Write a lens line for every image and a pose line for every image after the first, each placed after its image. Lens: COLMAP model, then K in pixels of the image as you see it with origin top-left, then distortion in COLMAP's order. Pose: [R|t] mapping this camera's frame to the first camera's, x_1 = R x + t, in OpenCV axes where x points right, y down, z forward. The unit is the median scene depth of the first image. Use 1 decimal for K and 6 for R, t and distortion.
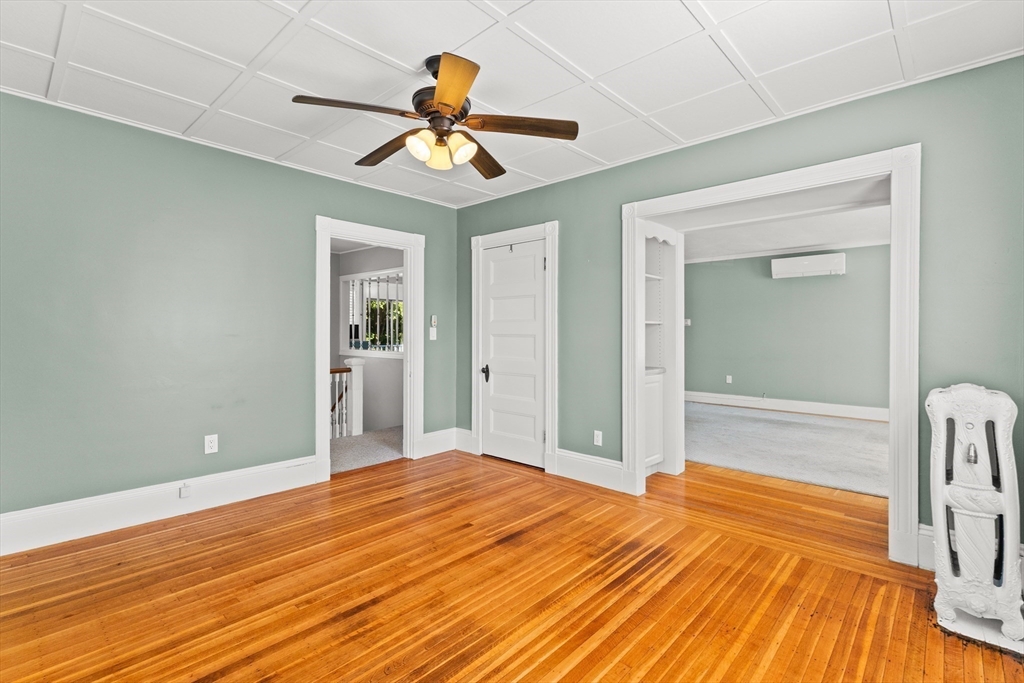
lens RADIAL K [[472.3, 0, 515.1], [0, 472.3, 338.7], [0, 0, 1]] dist [-0.001506, 0.000520]
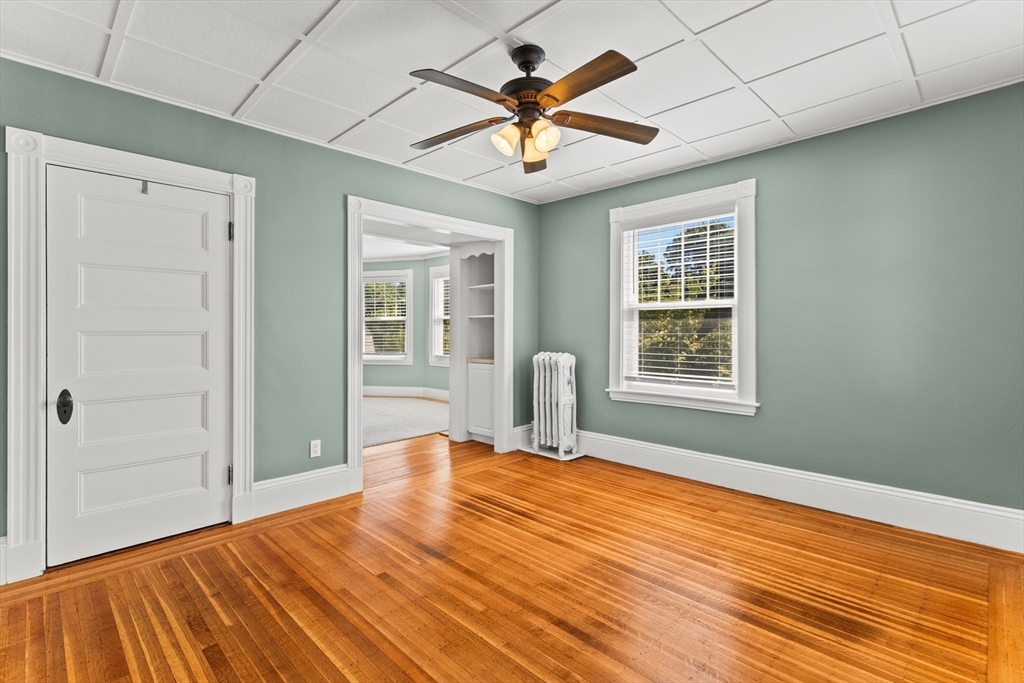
lens RADIAL K [[472.3, 0, 517.0], [0, 472.3, 338.0], [0, 0, 1]] dist [-0.001506, 0.000520]
pose [[0.044778, -0.022815, 0.998736, -0.965956], [0.016251, 0.999624, 0.022107, -0.011395], [-0.998865, 0.015240, 0.045132, 0.832795]]
